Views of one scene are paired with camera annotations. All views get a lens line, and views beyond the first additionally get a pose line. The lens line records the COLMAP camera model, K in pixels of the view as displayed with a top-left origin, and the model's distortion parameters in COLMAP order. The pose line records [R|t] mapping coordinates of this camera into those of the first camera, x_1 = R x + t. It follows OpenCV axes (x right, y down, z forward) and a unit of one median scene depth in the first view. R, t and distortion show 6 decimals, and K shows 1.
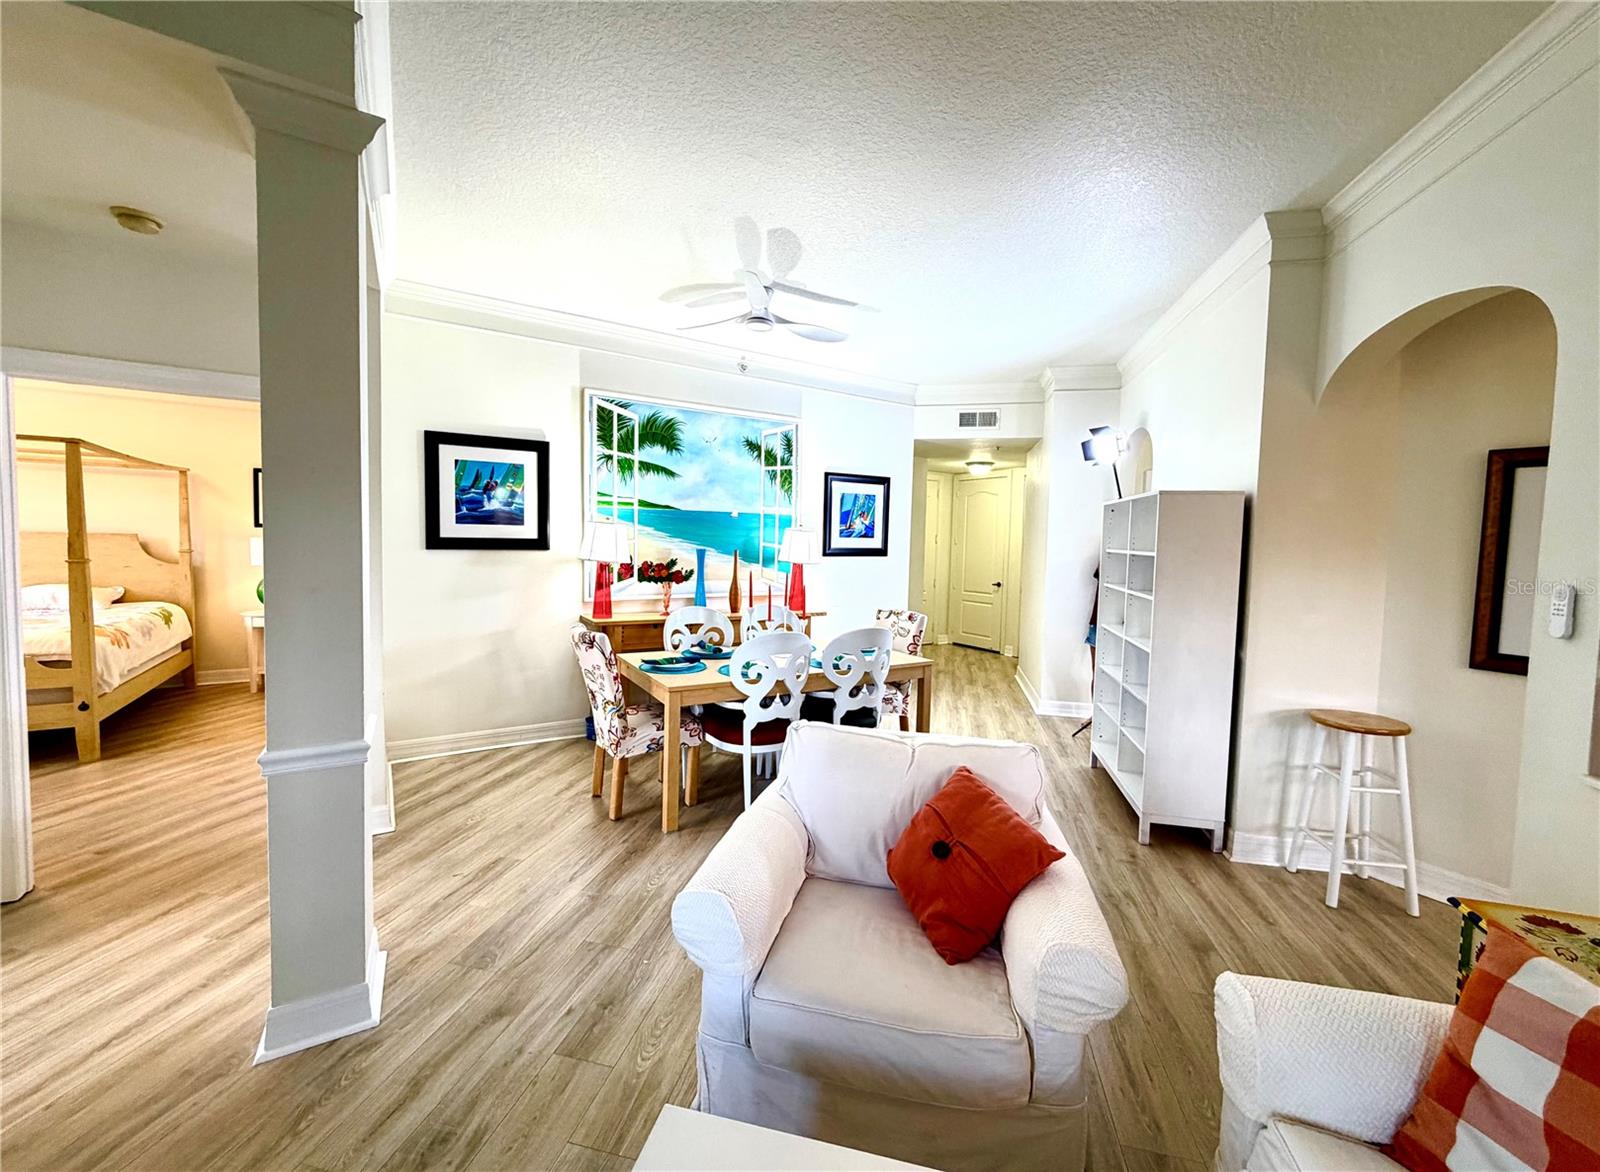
lens RADIAL K [[634.5, 0, 800.5], [0, 634.5, 574.7], [0, 0, 1]] dist [-0.000748, -0.000072]
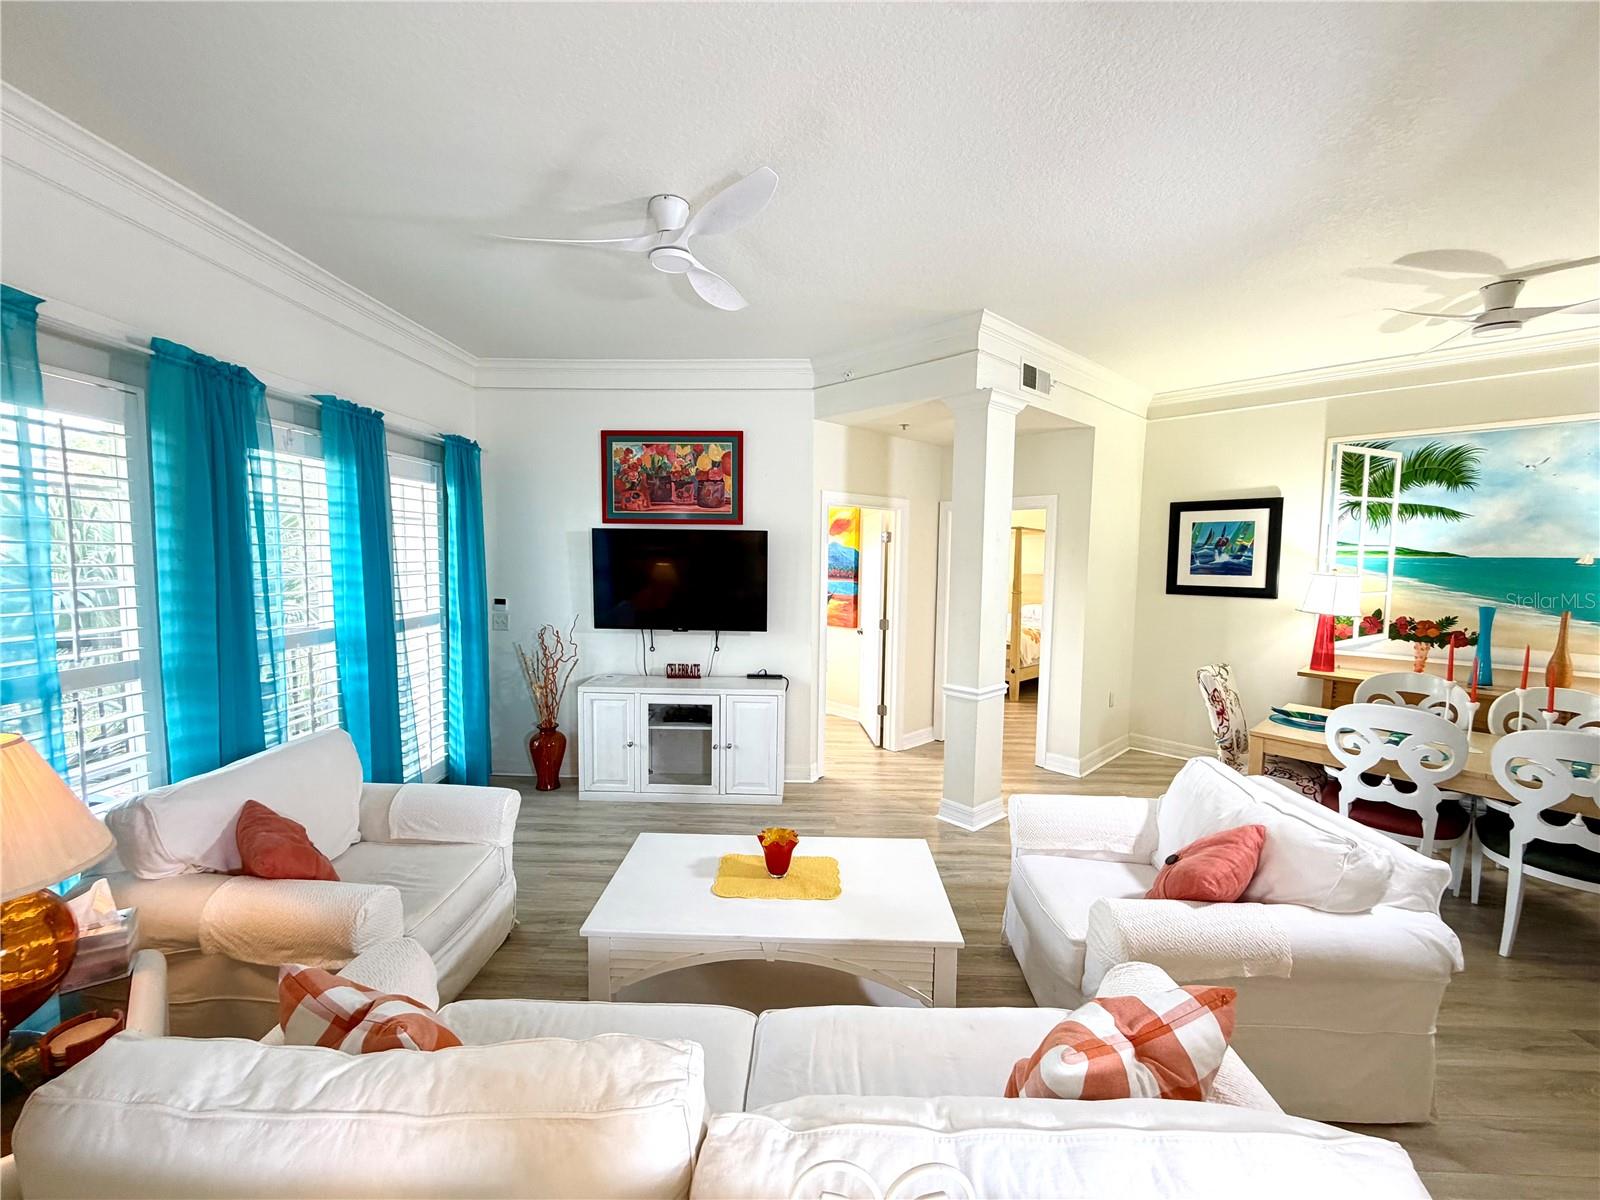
lens RADIAL K [[634.5, 0, 800.6], [0, 634.5, 601.2], [0, 0, 1]] dist [-0.000748, -0.000072]
pose [[0.203634, 0.054161, -0.977548, 0.478914], [-0.060913, 0.997235, 0.042562, -0.031536], [0.977150, 0.050878, 0.206370, 0.001193]]
